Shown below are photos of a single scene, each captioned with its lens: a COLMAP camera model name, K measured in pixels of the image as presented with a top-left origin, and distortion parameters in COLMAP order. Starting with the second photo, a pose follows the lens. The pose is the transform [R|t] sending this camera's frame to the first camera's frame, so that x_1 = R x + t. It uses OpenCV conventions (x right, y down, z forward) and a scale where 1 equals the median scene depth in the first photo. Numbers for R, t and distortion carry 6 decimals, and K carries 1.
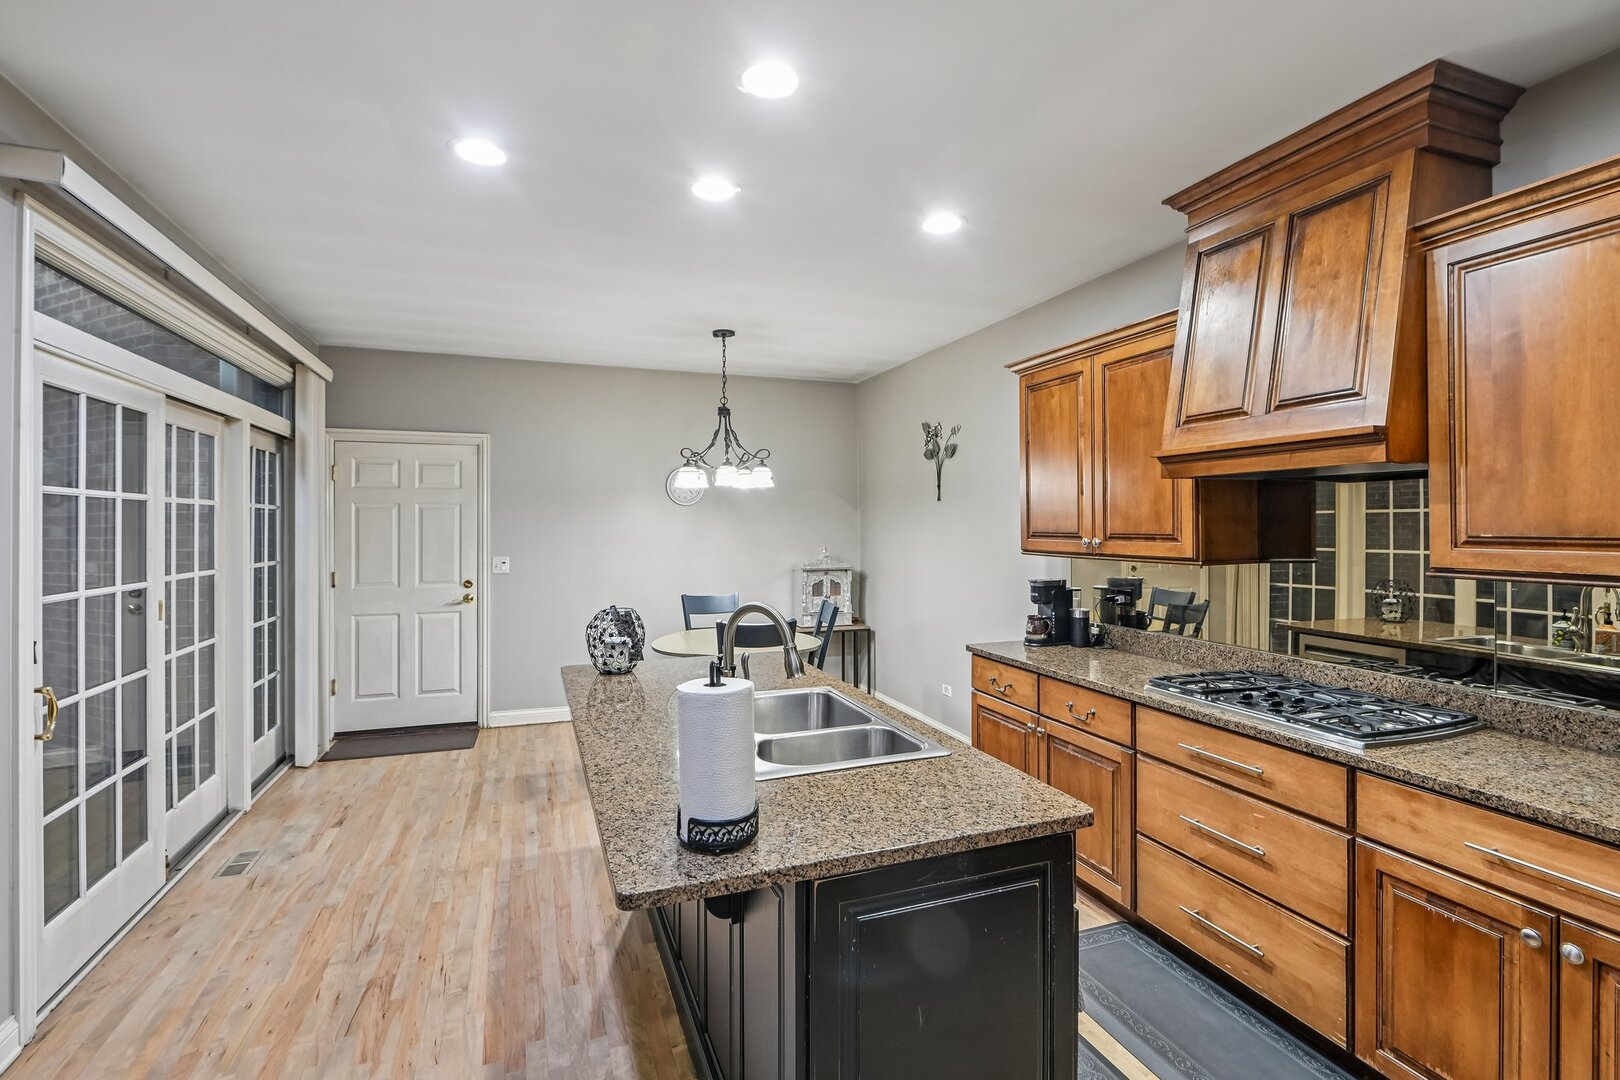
lens RADIAL K [[744.7, 0, 803.1], [0, 744.7, 514.7], [0, 0, 1]] dist [-0.000077, -0.004620]
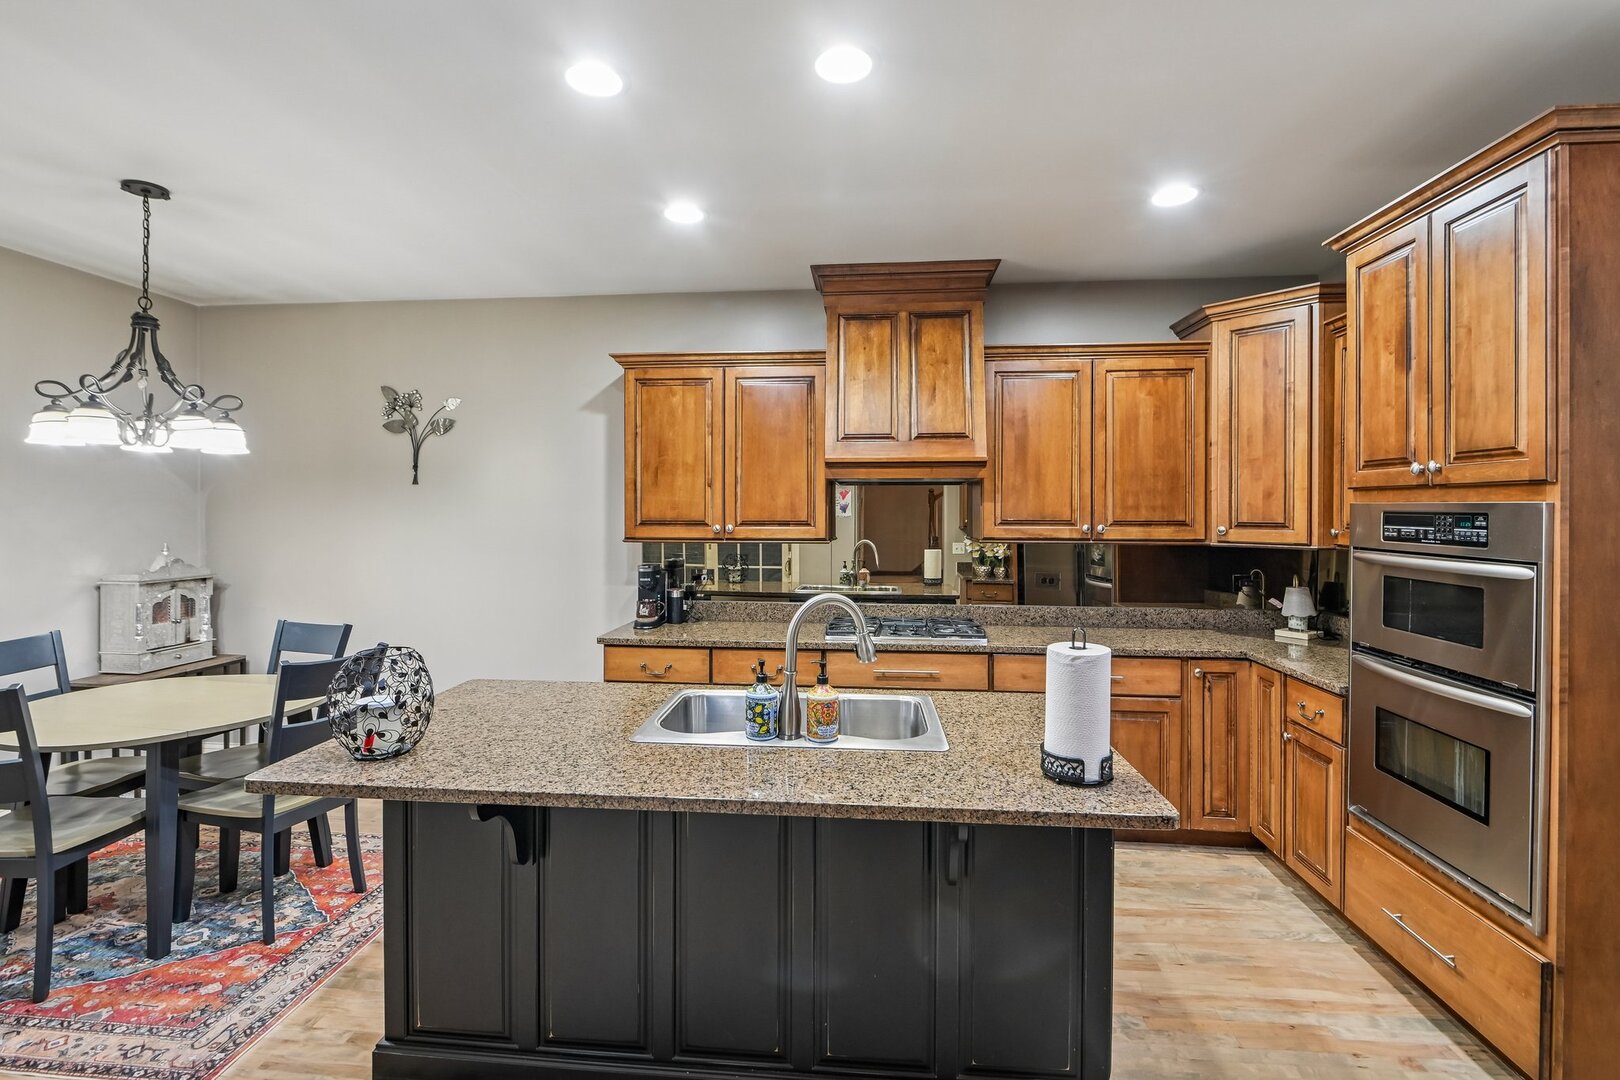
lens RADIAL K [[744.7, 0, 806.2], [0, 744.7, 511.5], [0, 0, 1]] dist [-0.000077, -0.004620]
pose [[0.422935, 0.002430, 0.906157, -0.595786], [-0.013361, 0.999904, 0.003555, 0.004447], [-0.906062, -0.013610, 0.422927, 0.384930]]
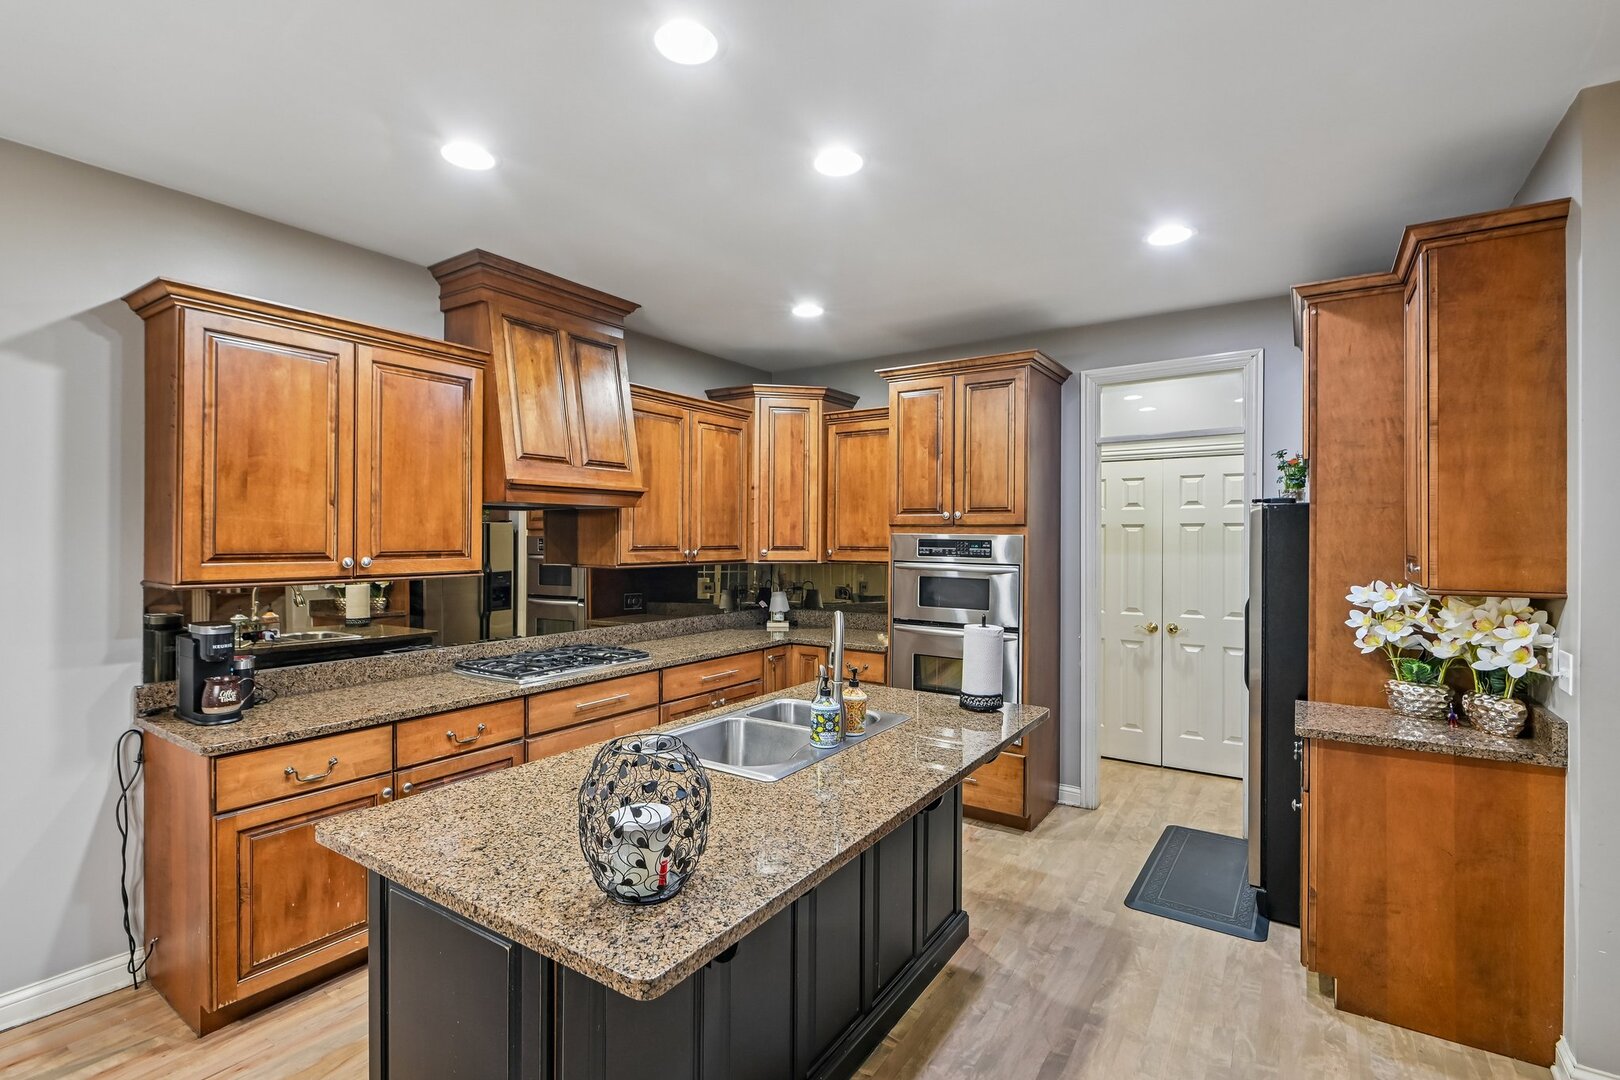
lens RADIAL K [[744.7, 0, 807.8], [0, 744.7, 534.5], [0, 0, 1]] dist [-0.000077, -0.004620]
pose [[-0.594528, 0.002984, 0.804070, -0.591551], [-0.011404, 0.999861, -0.012143, 0.009014], [-0.803994, -0.016389, -0.594411, 1.069330]]
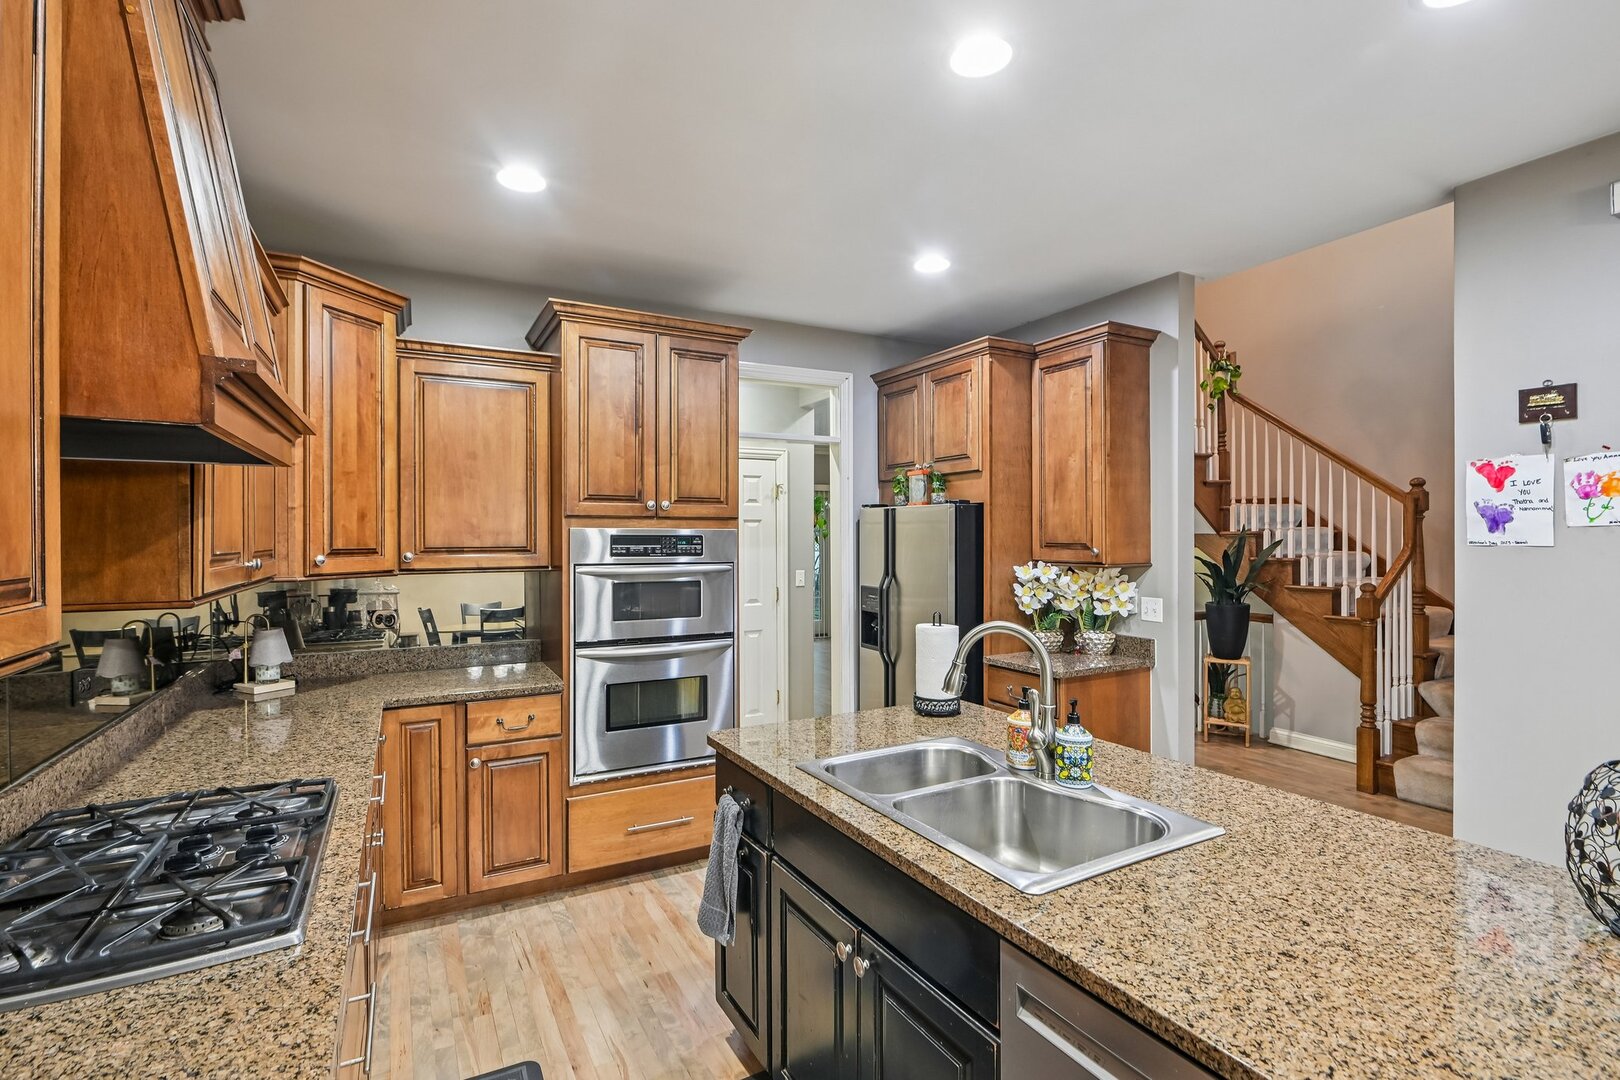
lens RADIAL K [[744.7, 0, 804.4], [0, 744.7, 536.2], [0, 0, 1]] dist [-0.000077, -0.004620]
pose [[-0.988458, 0.005195, -0.151404, 0.196977], [0.006835, 0.999923, -0.010314, 0.012664], [0.151339, -0.011230, -0.988418, 1.165503]]
